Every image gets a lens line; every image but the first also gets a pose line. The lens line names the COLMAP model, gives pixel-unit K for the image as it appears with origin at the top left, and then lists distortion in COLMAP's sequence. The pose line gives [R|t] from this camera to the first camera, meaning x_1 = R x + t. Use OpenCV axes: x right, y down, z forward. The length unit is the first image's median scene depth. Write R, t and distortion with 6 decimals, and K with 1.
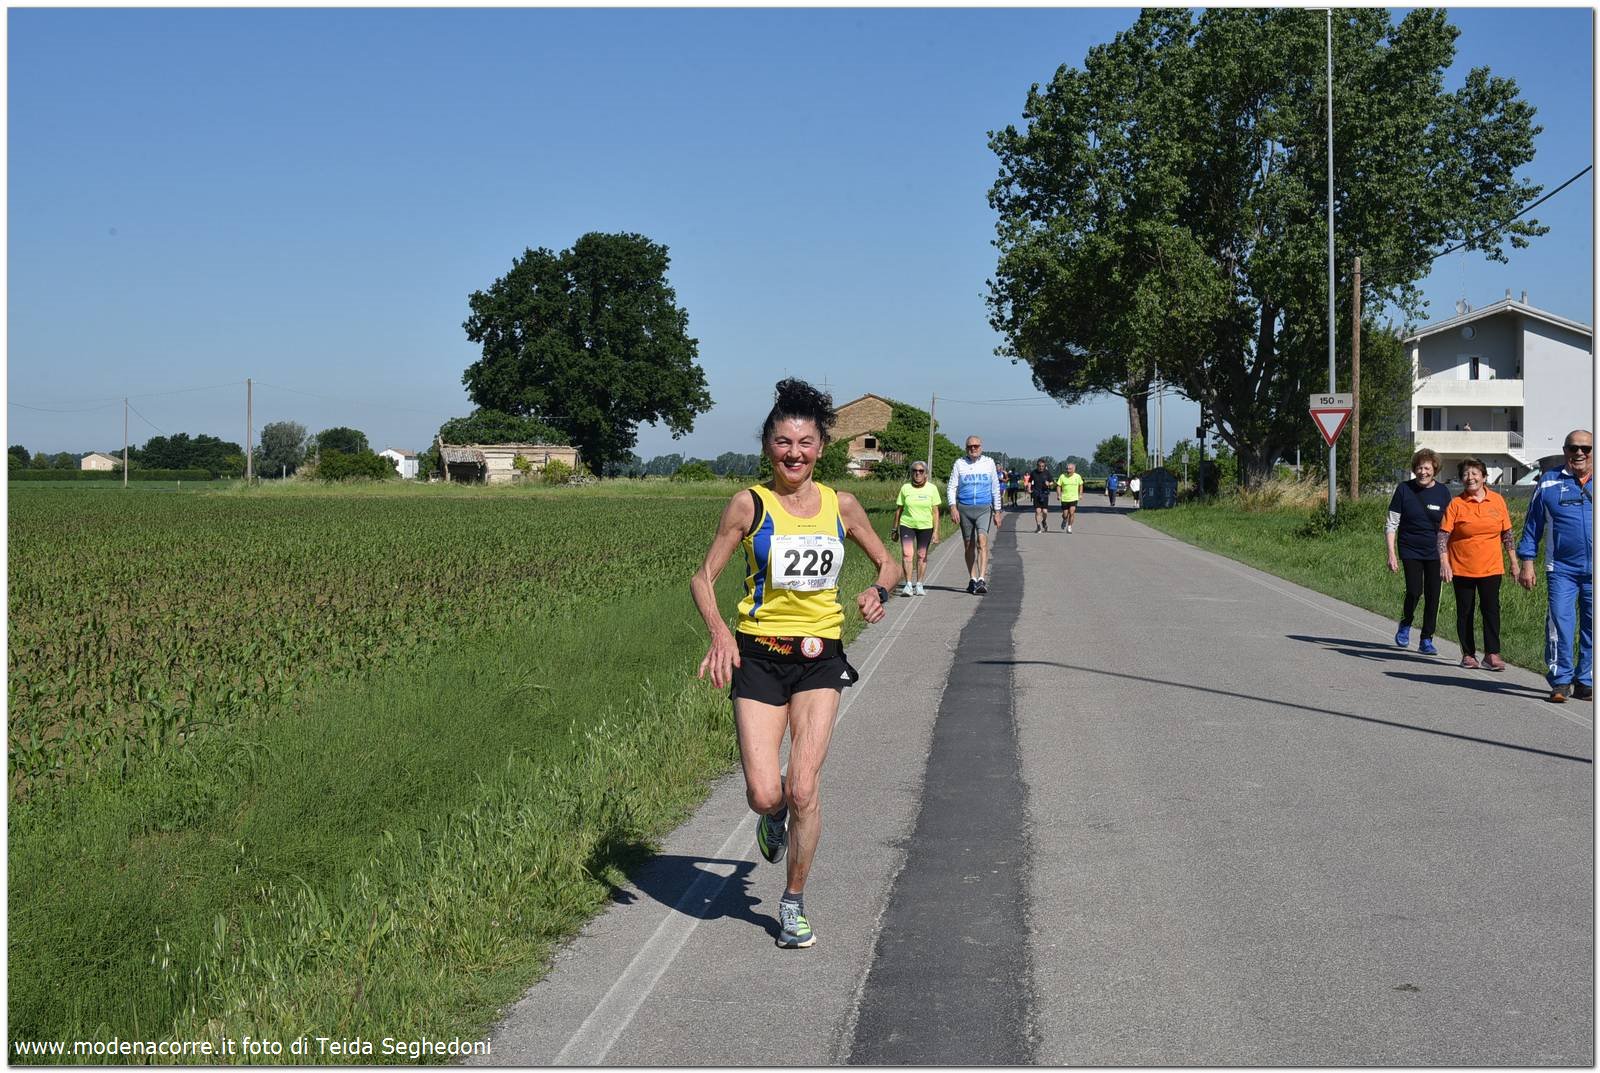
lens RADIAL K [[2298.2, 0, 853.0], [0, 2298.2, 538.0], [0, 0, 1]] dist [-0.146158, 0.140648]
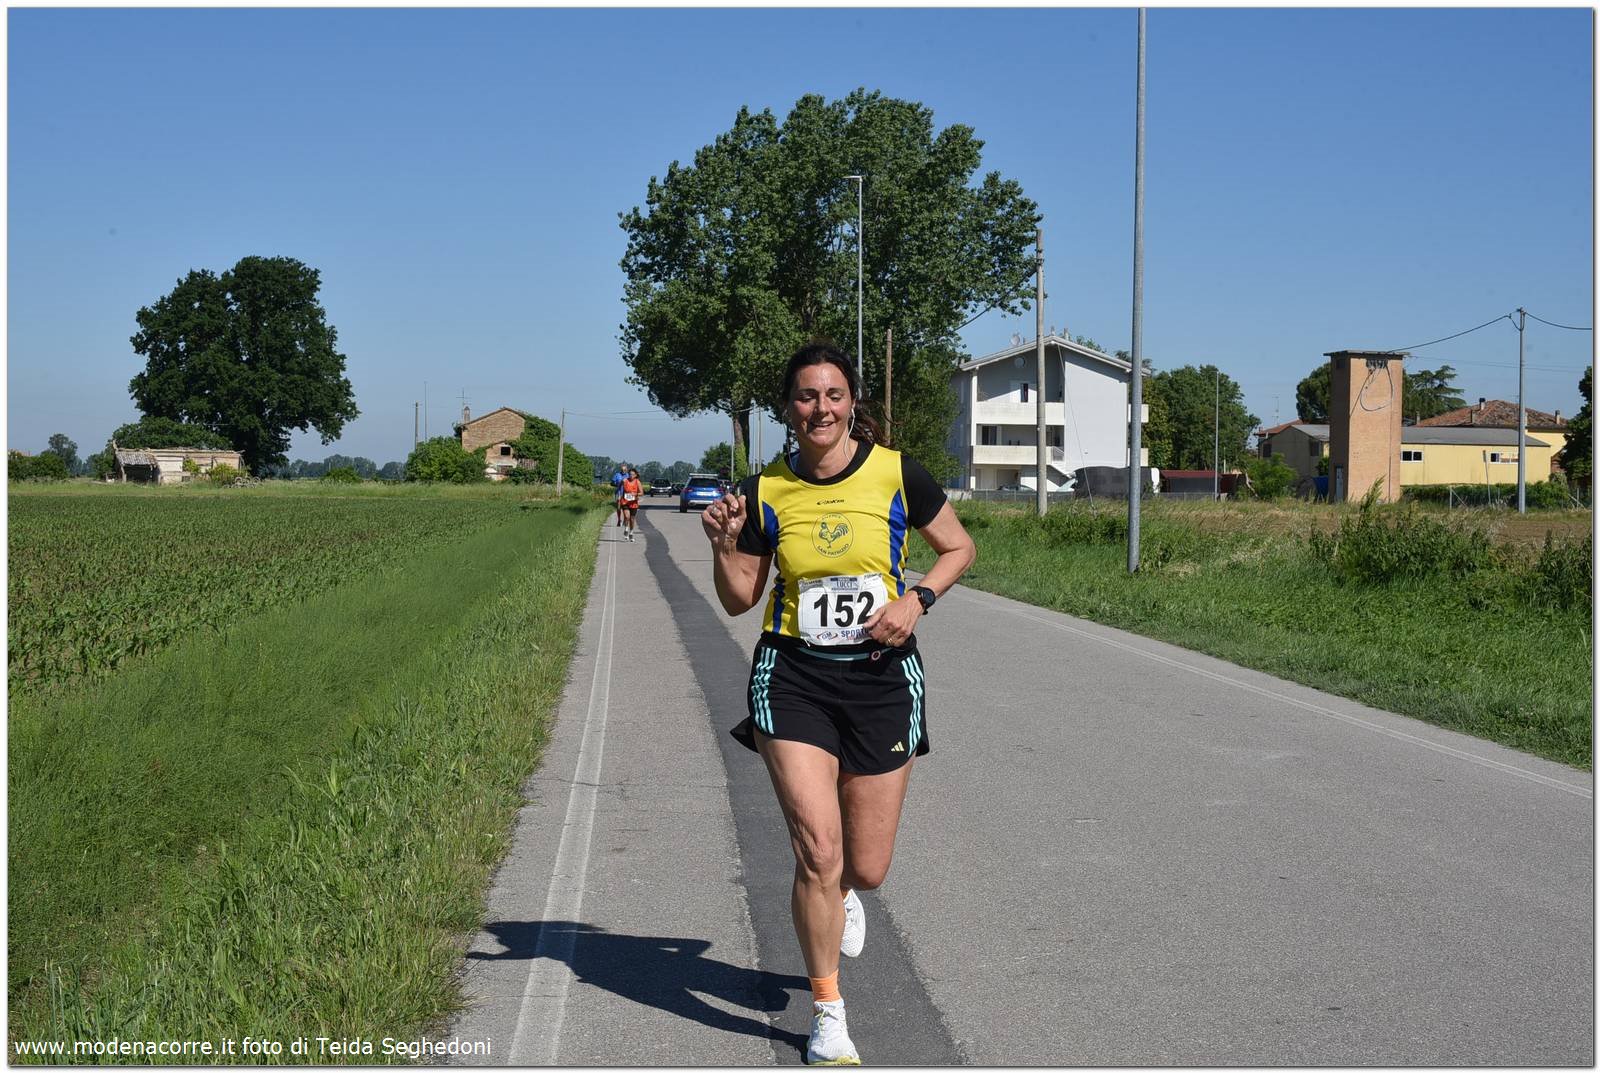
lens RADIAL K [[2374.3, 0, 800.0], [0, 2374.3, 536.5], [0, 0, 1]] dist [-0.136263, 0.144779]
pose [[0.989347, 0.005101, 0.145490, -0.021727], [-0.004556, 0.999981, -0.004081, 0.005889], [-0.145508, 0.003375, 0.989351, -0.205867]]
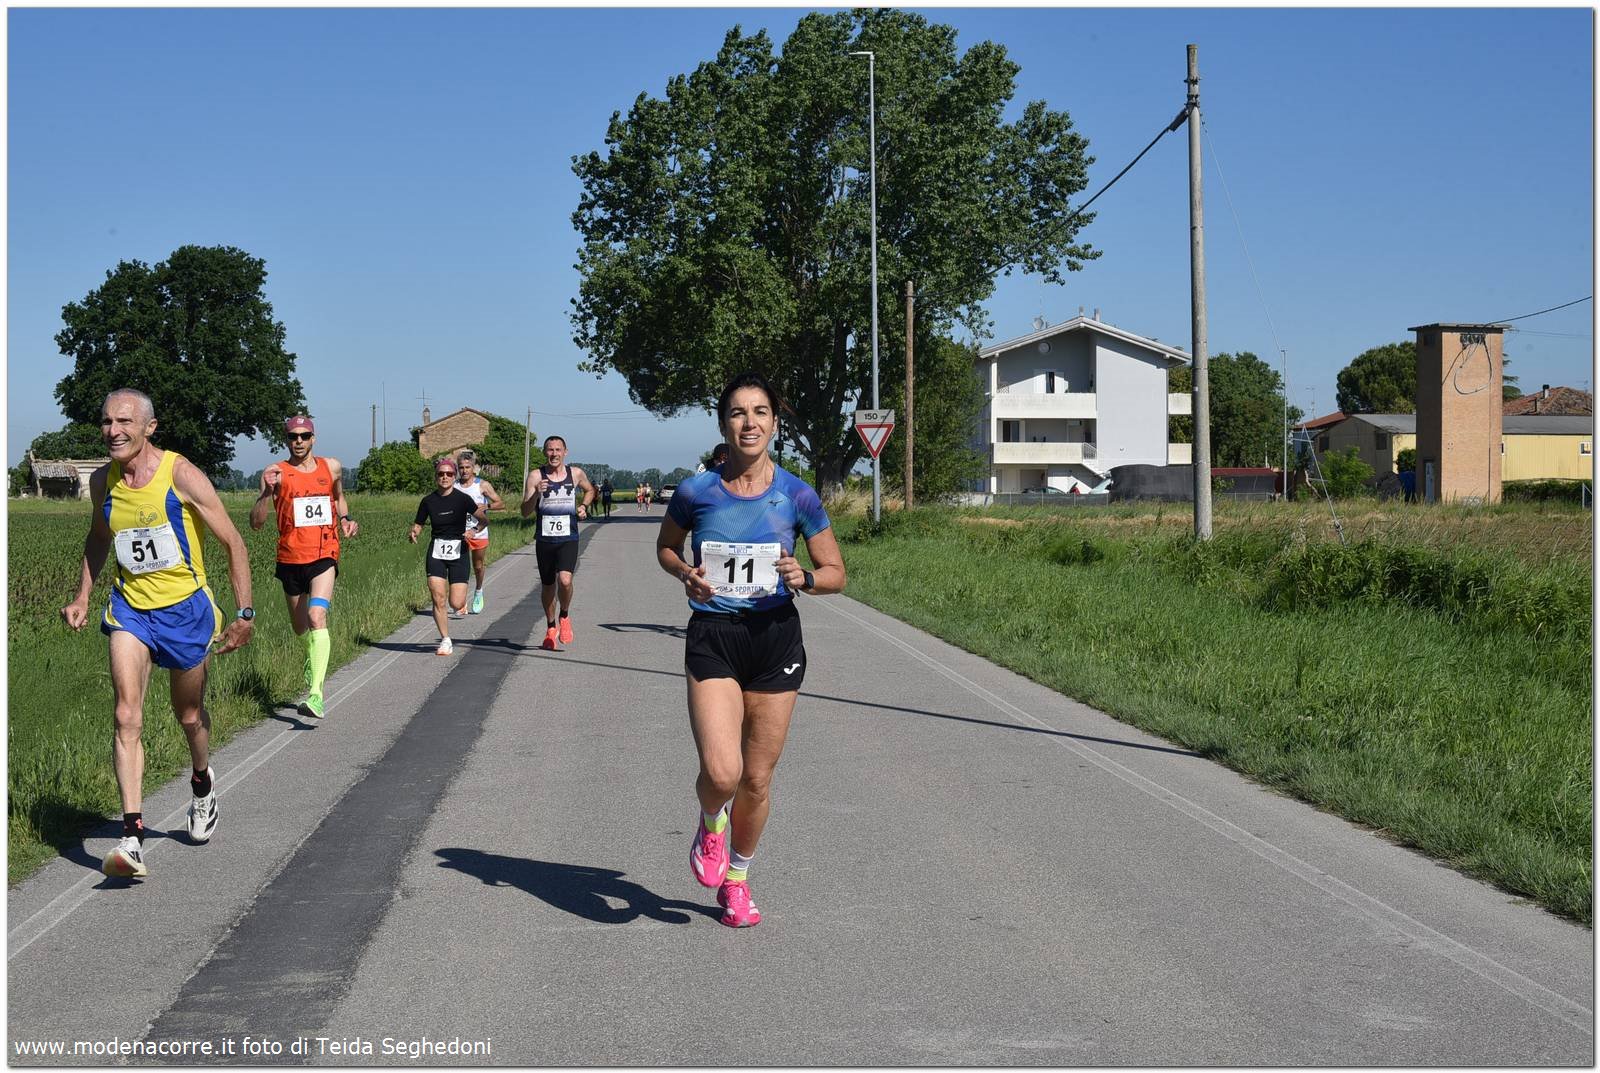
lens RADIAL K [[2298.2, 0, 853.0], [0, 2298.2, 538.0], [0, 0, 1]] dist [-0.146158, 0.140648]
pose [[0.985708, -0.008411, 0.168255, 0.005681], [0.009282, 0.999947, -0.004388, 0.000770], [-0.168210, 0.005887, 0.985734, -0.025136]]
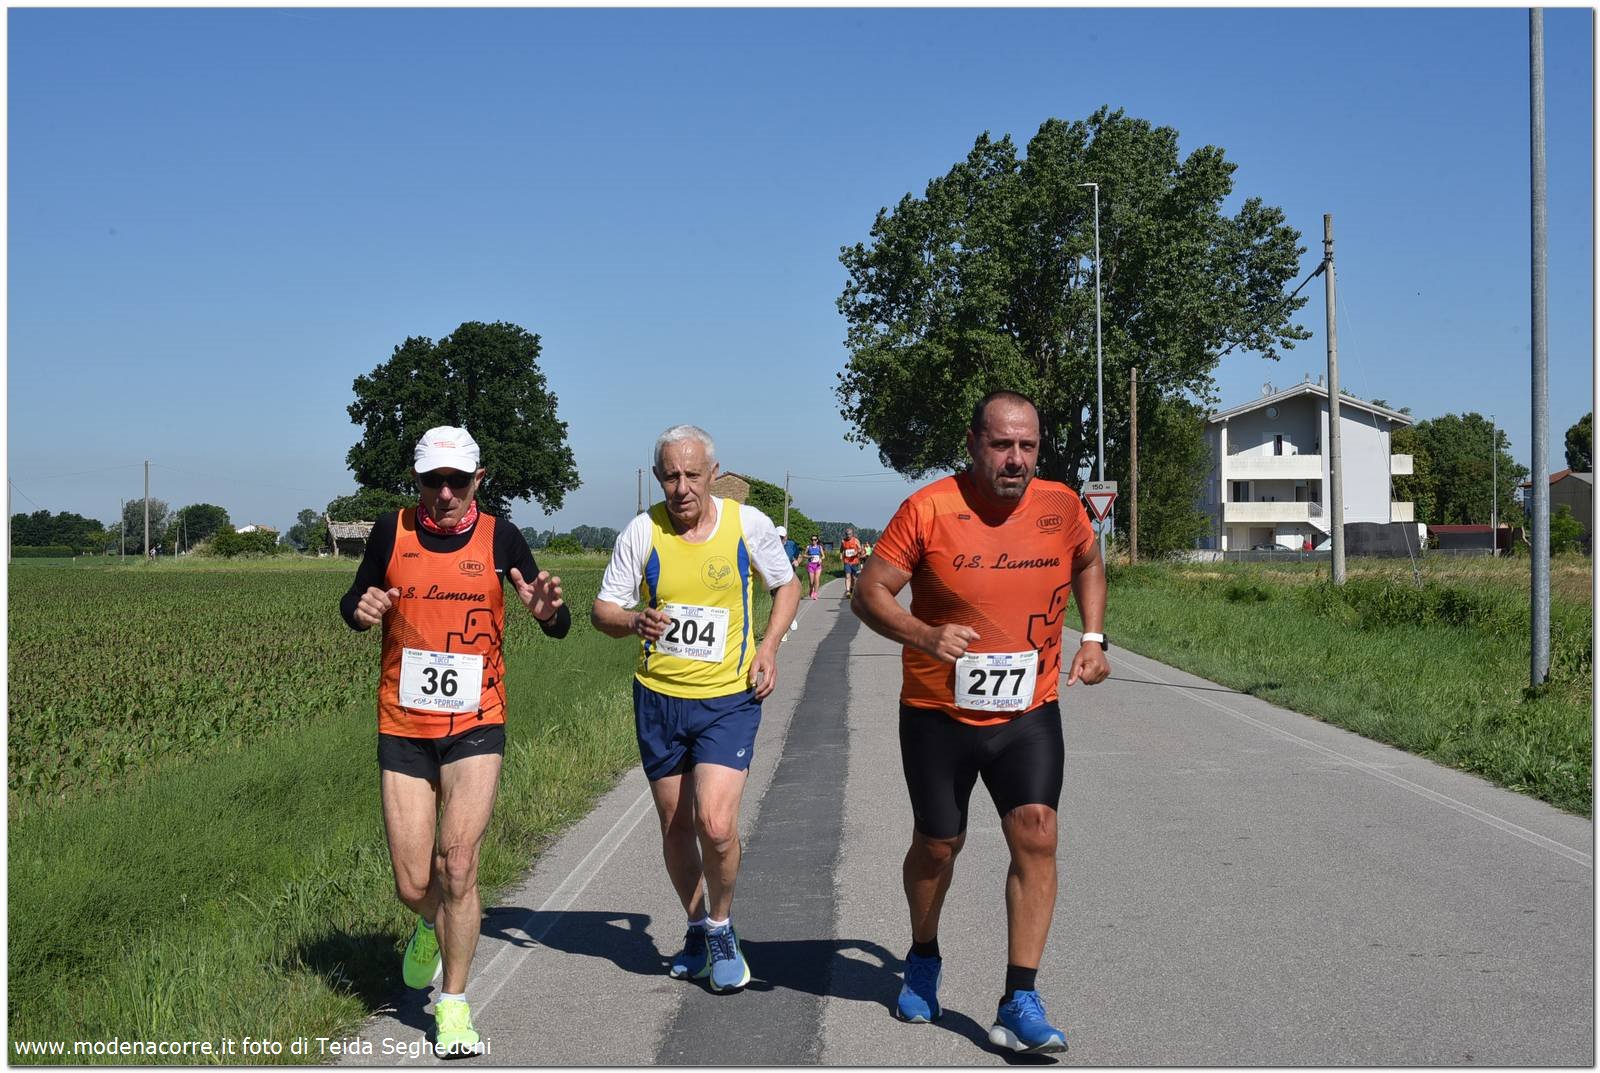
lens RADIAL K [[2323.3, 0, 835.0], [0, 2323.3, 536.8], [0, 0, 1]] dist [-0.141550, 0.134299]
pose [[0.998328, -0.008343, 0.057193, -0.006840], [0.010139, 0.999462, -0.031180, 0.002863], [-0.056902, 0.031707, 0.997876, -0.110578]]
